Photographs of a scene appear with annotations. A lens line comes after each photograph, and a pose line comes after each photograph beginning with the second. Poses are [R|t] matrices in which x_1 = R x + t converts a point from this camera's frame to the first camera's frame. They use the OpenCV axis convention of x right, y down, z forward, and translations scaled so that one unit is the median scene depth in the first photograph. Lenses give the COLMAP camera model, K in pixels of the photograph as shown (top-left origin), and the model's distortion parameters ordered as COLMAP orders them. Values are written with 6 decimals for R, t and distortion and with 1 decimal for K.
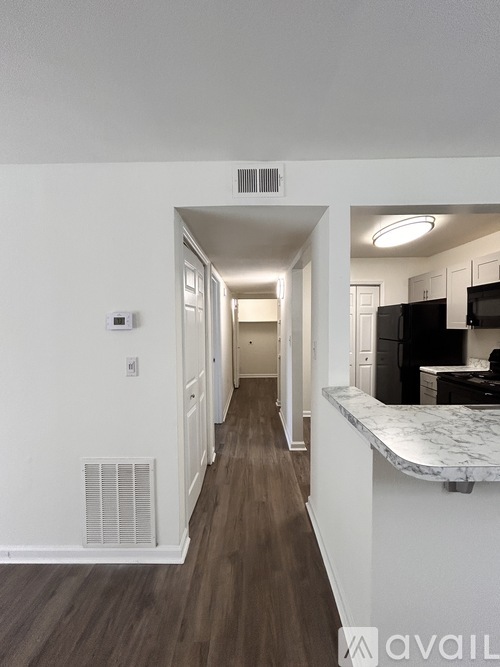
lens RADIAL K [[267.6, 0, 252.3], [0, 267.6, 331.7], [0, 0, 1]] dist [-0.002104, 0.000076]
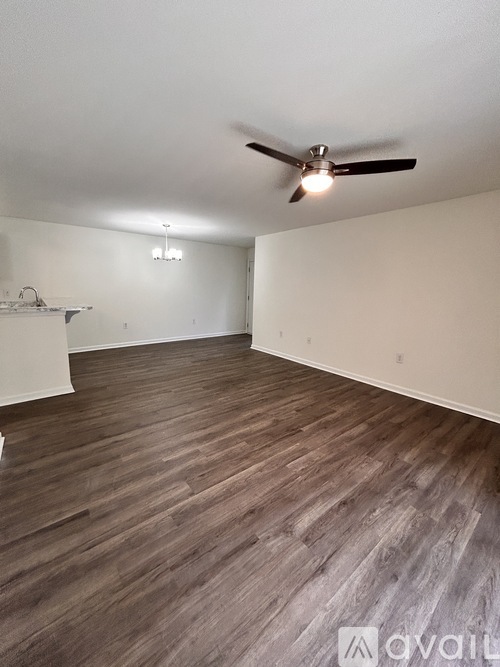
lens RADIAL K [[267.6, 0, 251.8], [0, 267.6, 333.2], [0, 0, 1]] dist [-0.002104, 0.000076]
pose [[-0.639362, -0.130084, 0.757822, -1.172684], [-0.000629, 0.985673, 0.168665, 0.042344], [-0.768905, 0.107361, -0.630284, 0.453569]]
